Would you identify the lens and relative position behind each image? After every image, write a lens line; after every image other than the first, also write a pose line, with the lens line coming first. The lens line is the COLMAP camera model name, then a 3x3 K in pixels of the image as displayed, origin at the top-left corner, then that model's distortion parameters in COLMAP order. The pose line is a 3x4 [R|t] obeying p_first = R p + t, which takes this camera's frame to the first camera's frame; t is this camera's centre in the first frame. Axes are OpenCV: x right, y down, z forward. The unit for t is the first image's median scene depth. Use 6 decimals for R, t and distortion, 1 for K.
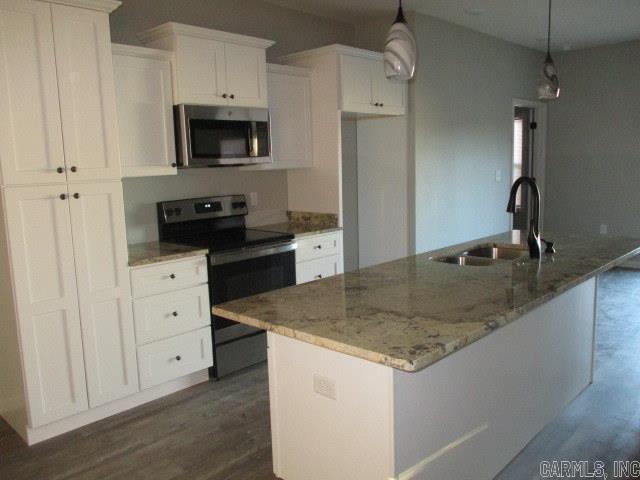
lens RADIAL K [[539.9, 0, 320.0], [0, 539.9, 240.0], [0, 0, 1]] dist [-0.064497, -0.001012]
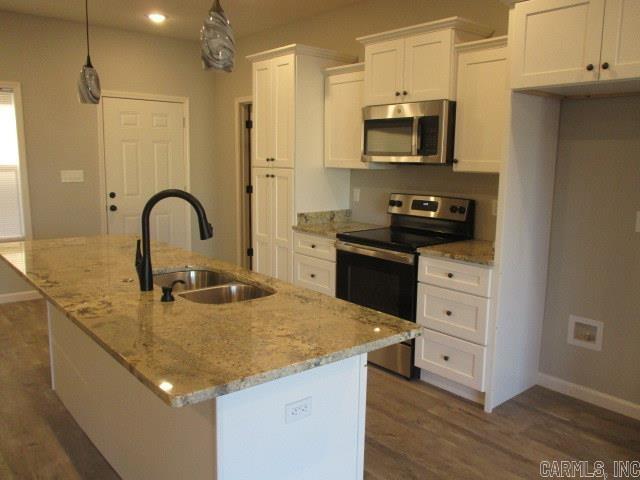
lens RADIAL K [[539.9, 0, 320.0], [0, 539.9, 240.0], [0, 0, 1]] dist [-0.064497, -0.001012]
pose [[-0.123076, 0.172262, -0.977332, 0.873375], [-0.158881, 0.968696, 0.190748, -0.173775], [0.979597, 0.178756, -0.091854, 1.009187]]
